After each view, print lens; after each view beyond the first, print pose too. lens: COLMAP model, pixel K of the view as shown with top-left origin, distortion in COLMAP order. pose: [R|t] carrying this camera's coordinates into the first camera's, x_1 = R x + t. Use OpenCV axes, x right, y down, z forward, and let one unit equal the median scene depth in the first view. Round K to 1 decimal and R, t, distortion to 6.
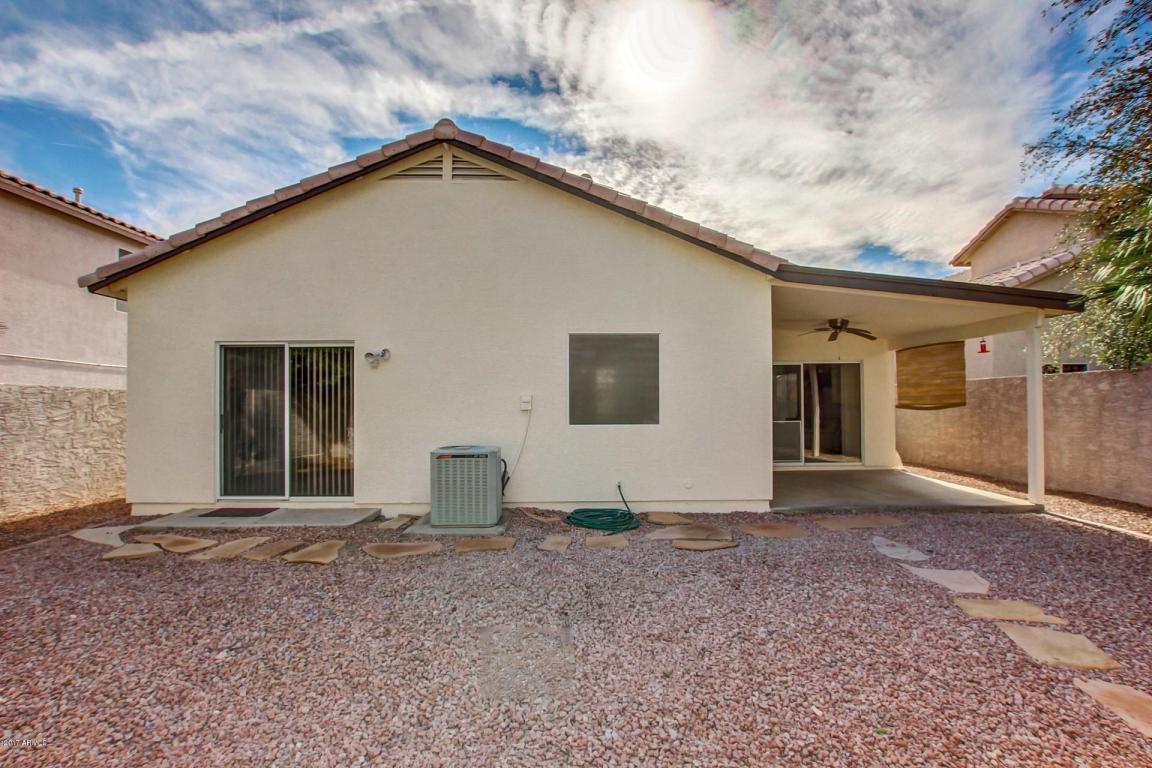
lens RADIAL K [[546.3, 0, 577.2], [0, 546.3, 394.4], [0, 0, 1]] dist [-0.024644, 0.000462]
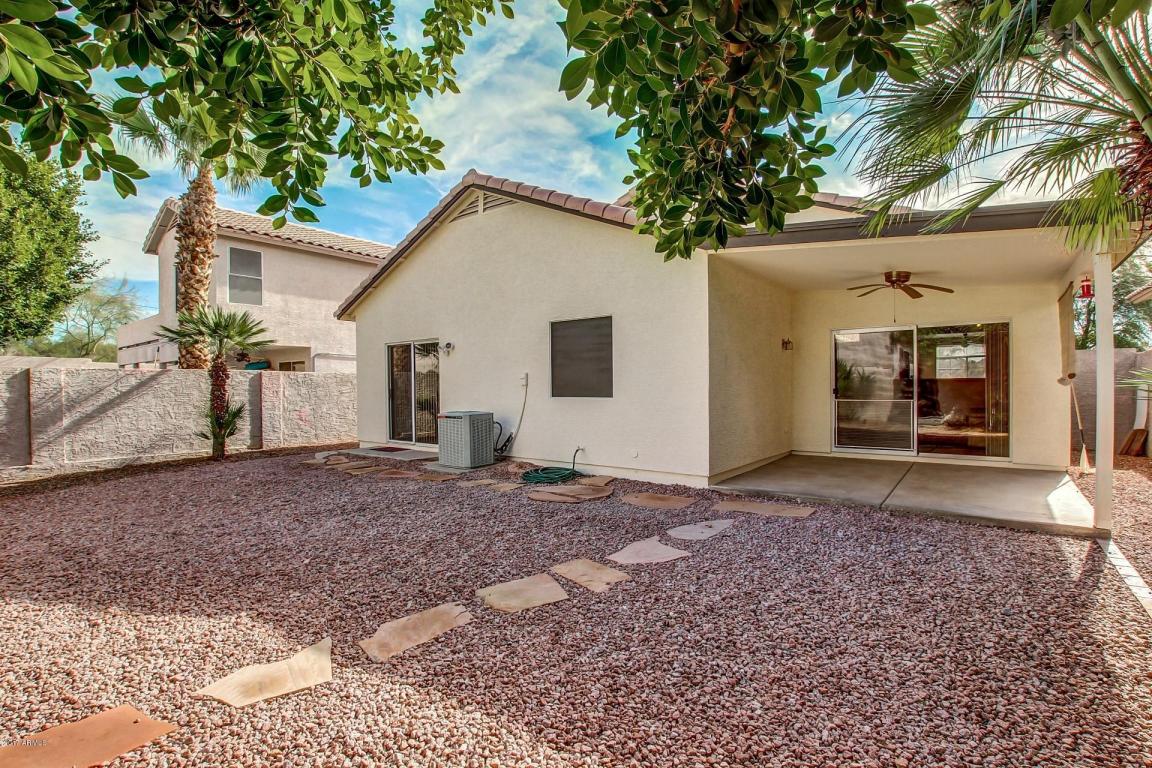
lens RADIAL K [[546.3, 0, 577.2], [0, 546.3, 394.4], [0, 0, 1]] dist [-0.024644, 0.000462]
pose [[0.772700, 0.006028, -0.634743, 0.798327], [0.014256, 0.999538, 0.026847, 0.017762], [0.634611, -0.029794, 0.772257, 0.103693]]
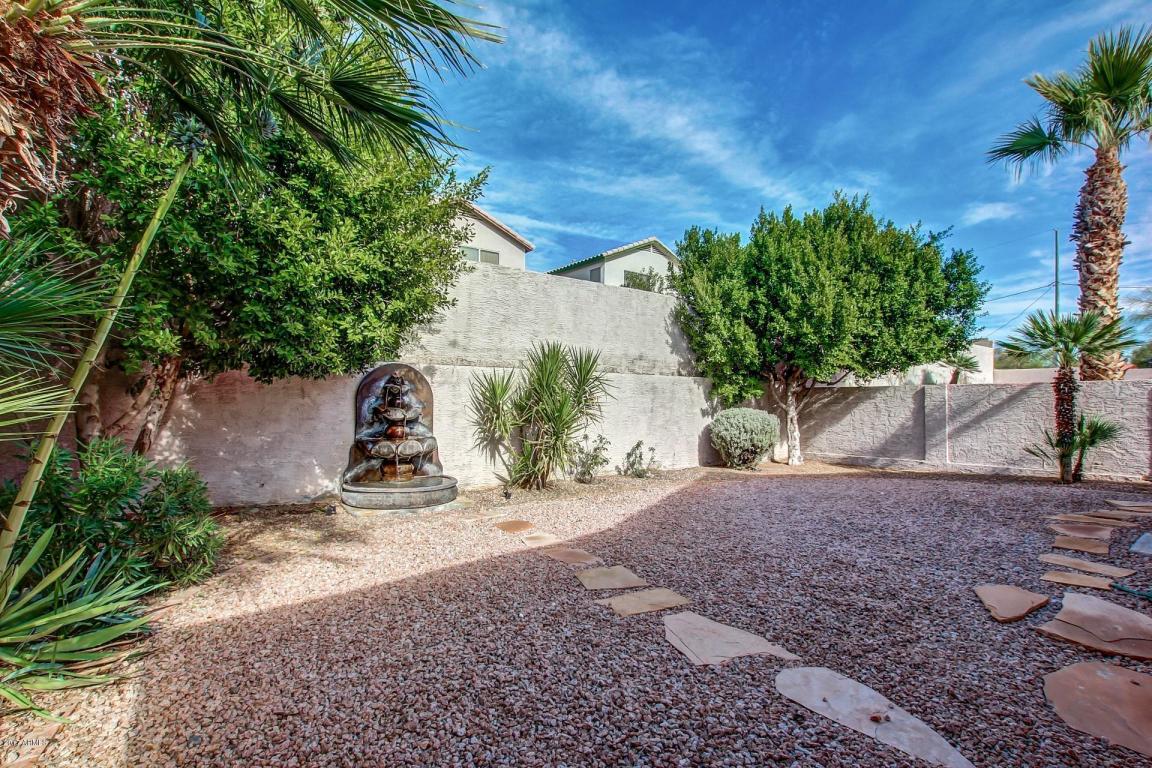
lens RADIAL K [[546.3, 0, 577.2], [0, 546.3, 394.4], [0, 0, 1]] dist [-0.024644, 0.000462]
pose [[-0.823912, -0.008304, -0.566657, 0.806271], [0.003614, 0.999795, -0.019905, 0.027864], [0.566707, -0.018448, -0.823713, 0.968129]]
